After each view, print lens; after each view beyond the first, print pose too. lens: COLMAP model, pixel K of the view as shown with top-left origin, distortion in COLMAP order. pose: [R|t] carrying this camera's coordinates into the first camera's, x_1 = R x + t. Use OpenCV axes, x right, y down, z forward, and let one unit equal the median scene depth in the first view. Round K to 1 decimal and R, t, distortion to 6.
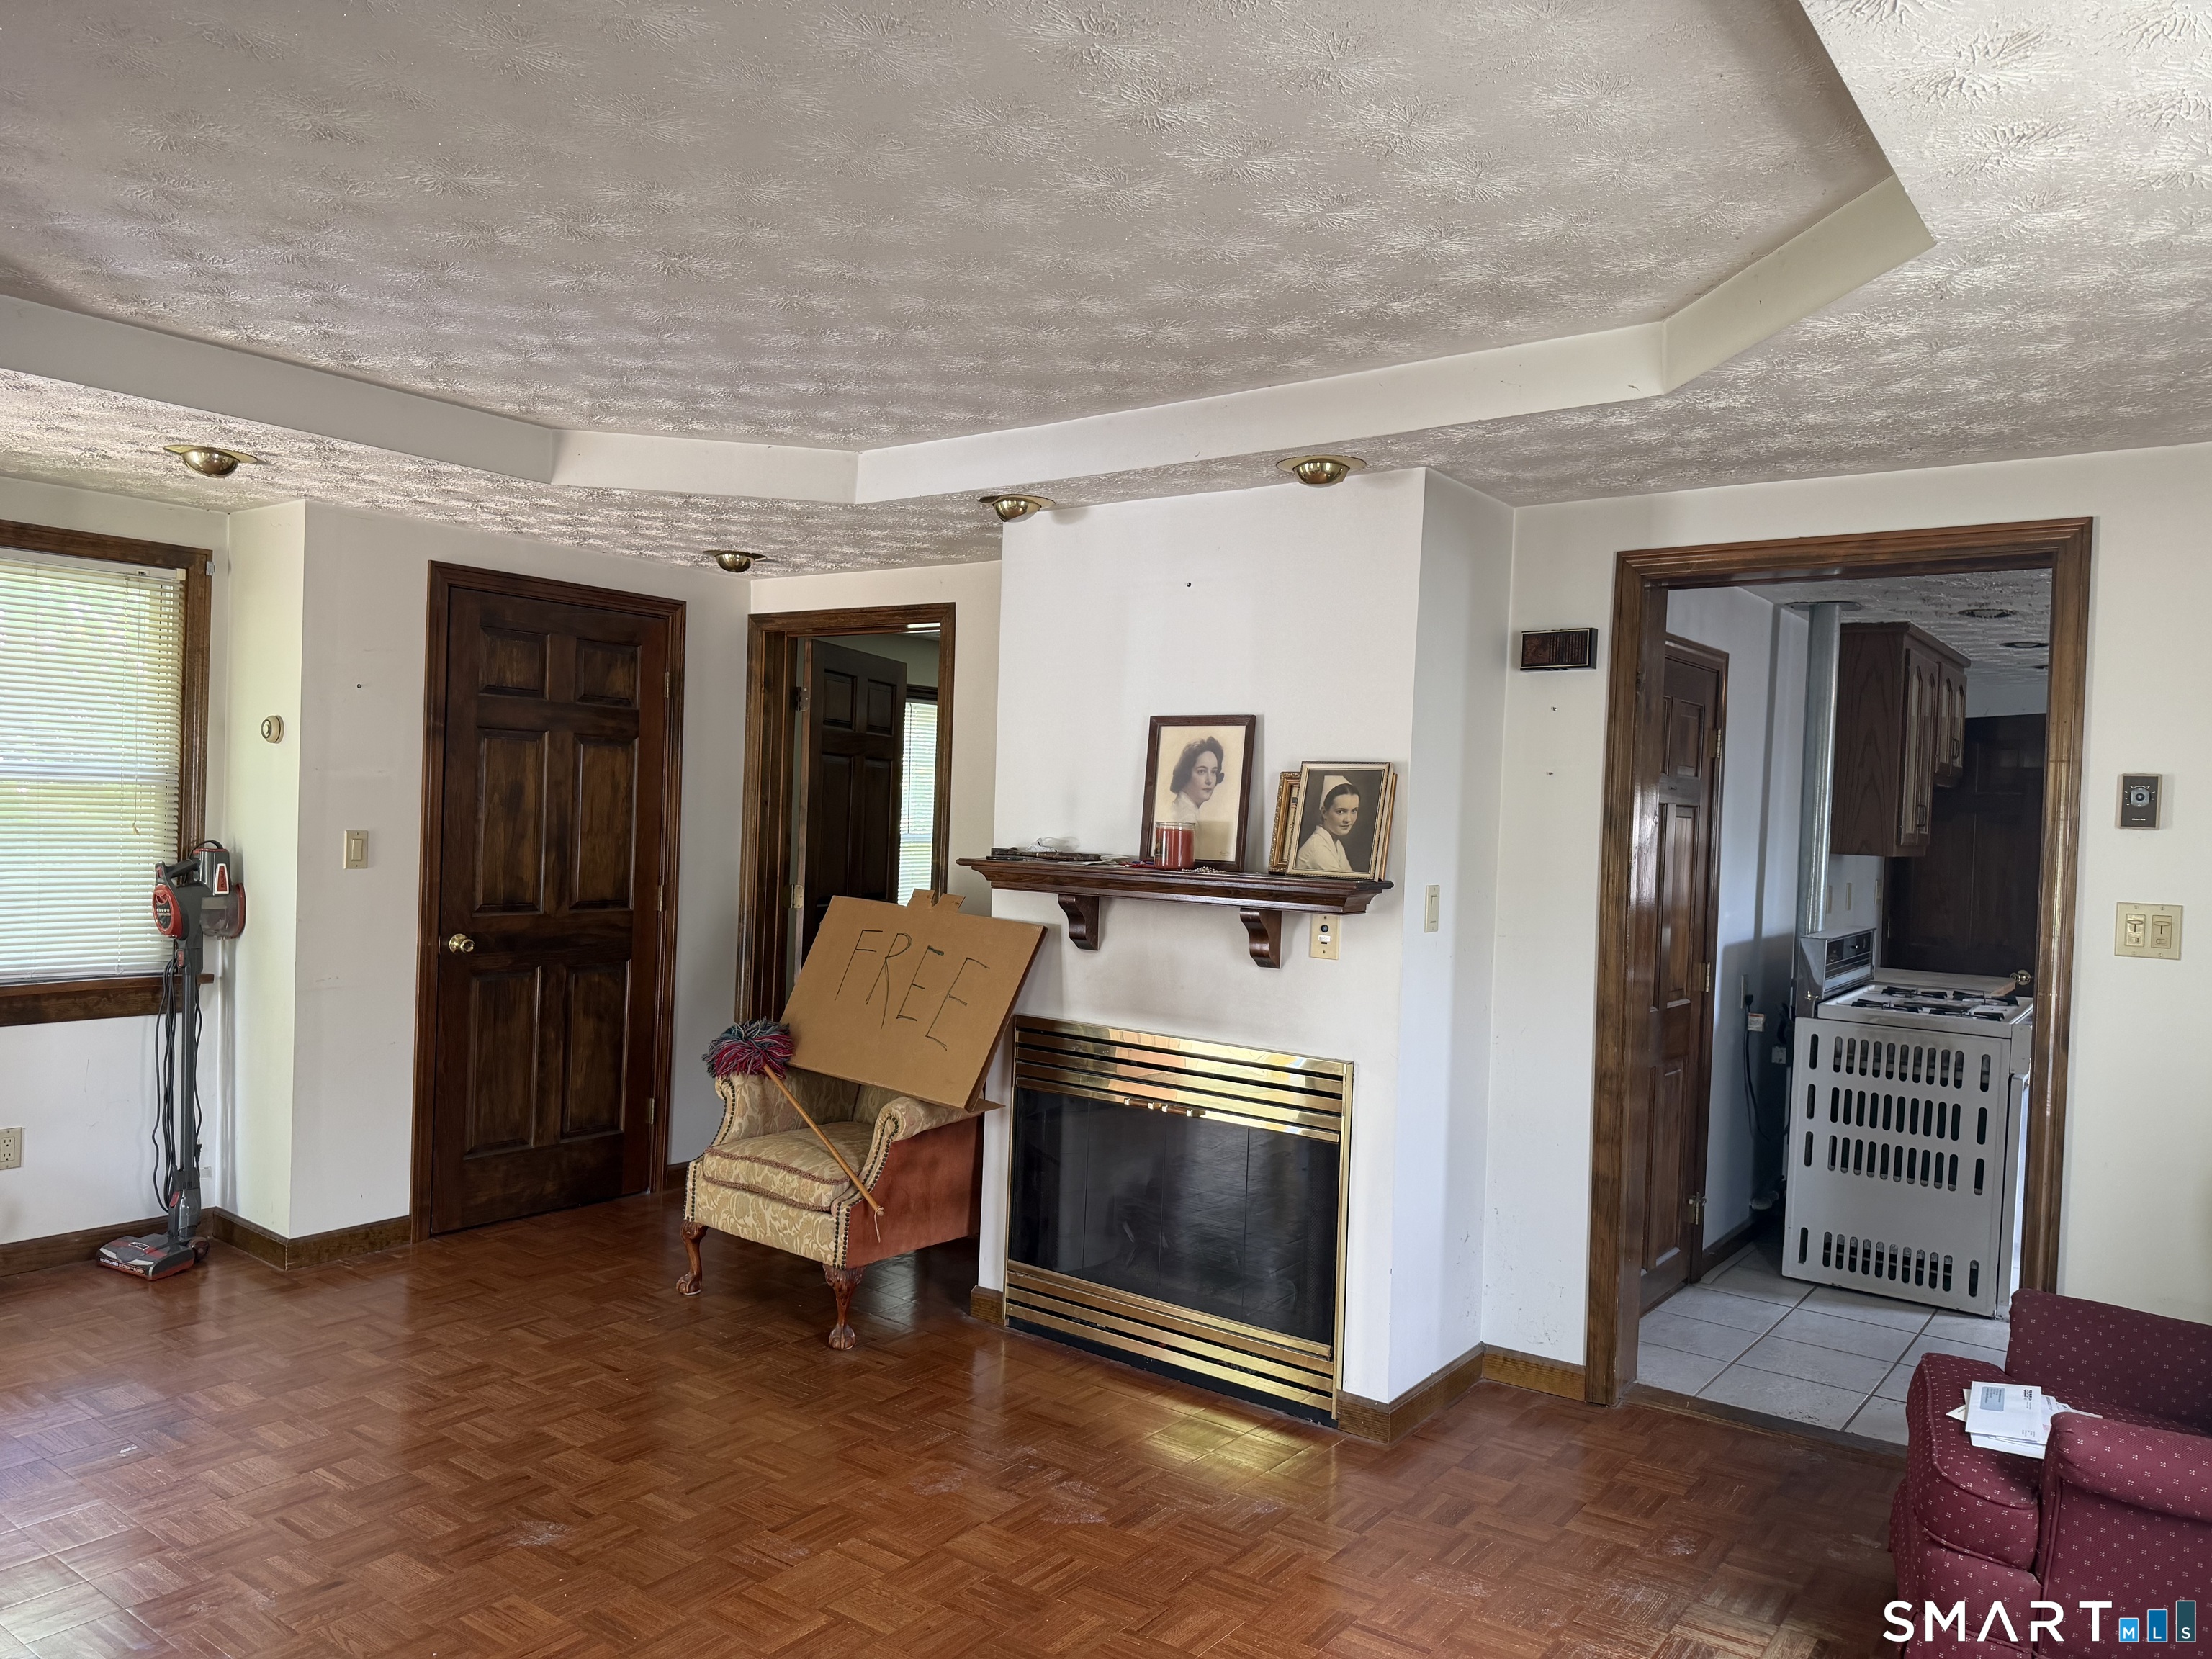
lens RADIAL K [[1532.1, 0, 1118.6], [0, 1532.1, 831.3], [0, 0, 1]] dist [0.005900, -0.012493]
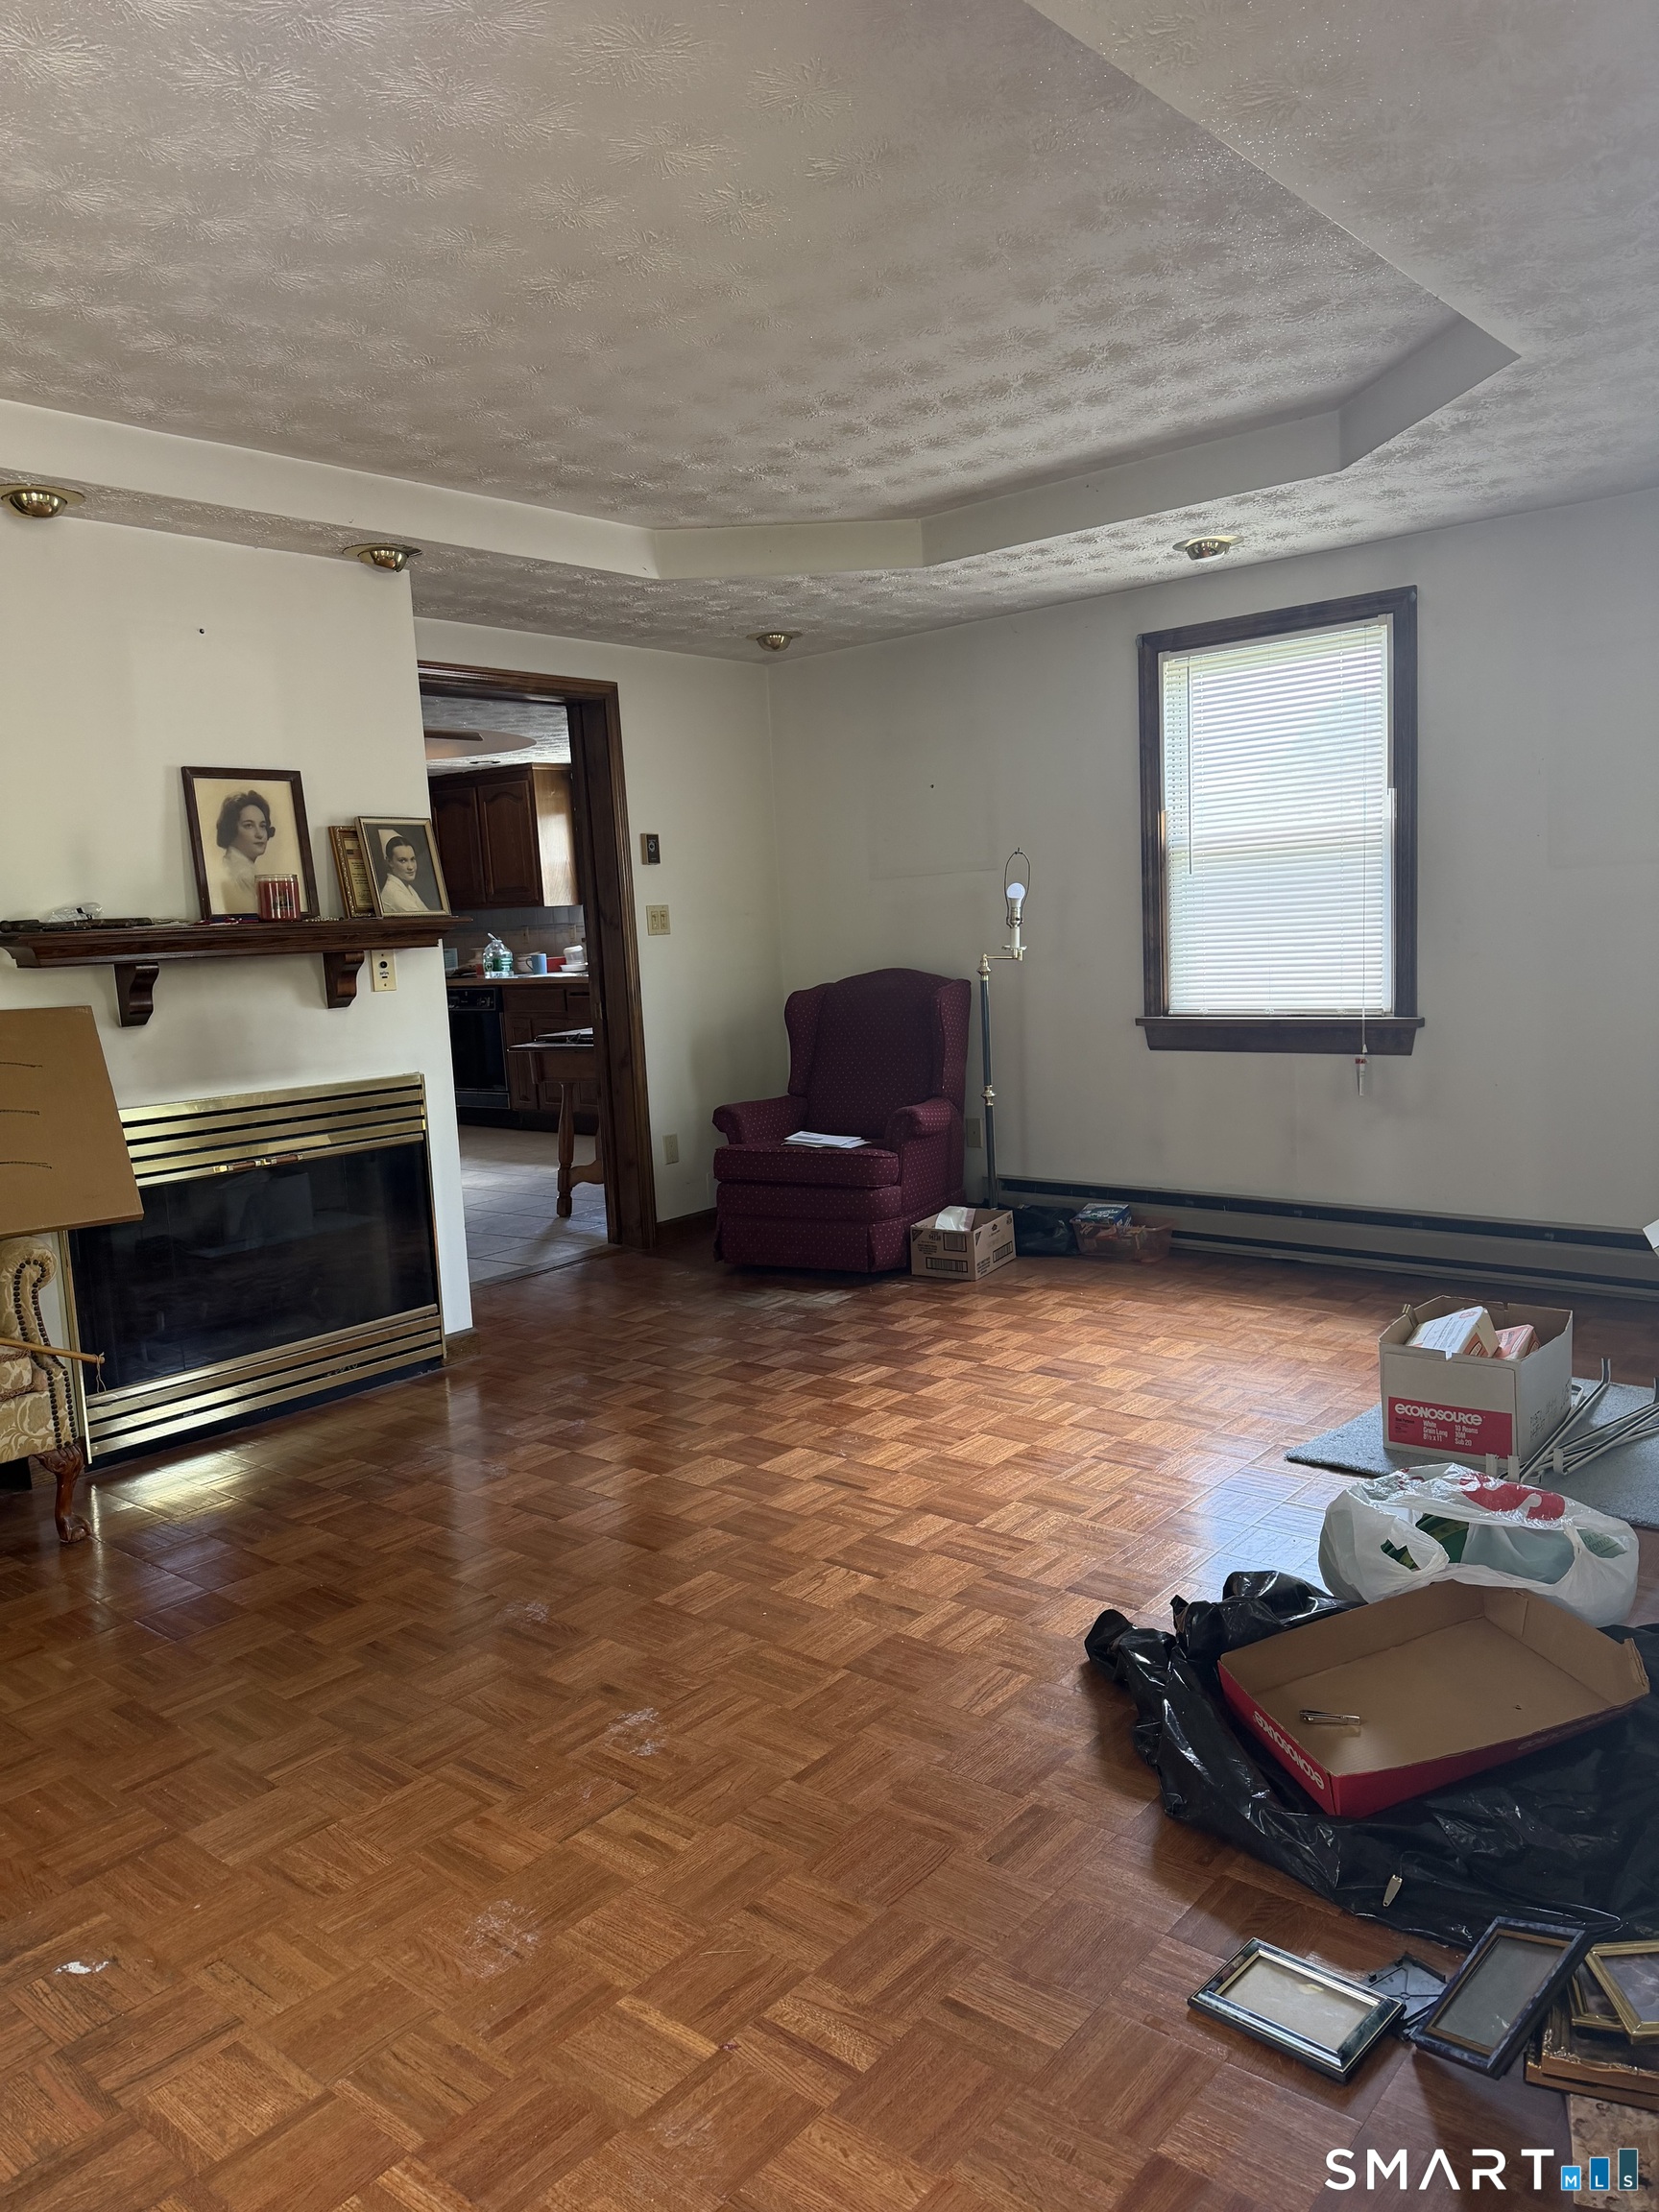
lens RADIAL K [[1532.1, 0, 845.4], [0, 1532.1, 1115.4], [0, 0, 1]] dist [0.005900, -0.012493]
pose [[0.054517, -0.166835, 0.984476, -0.976140], [0.058337, 0.984791, 0.163658, 0.006795], [-0.996807, 0.048510, 0.063421, 0.564074]]
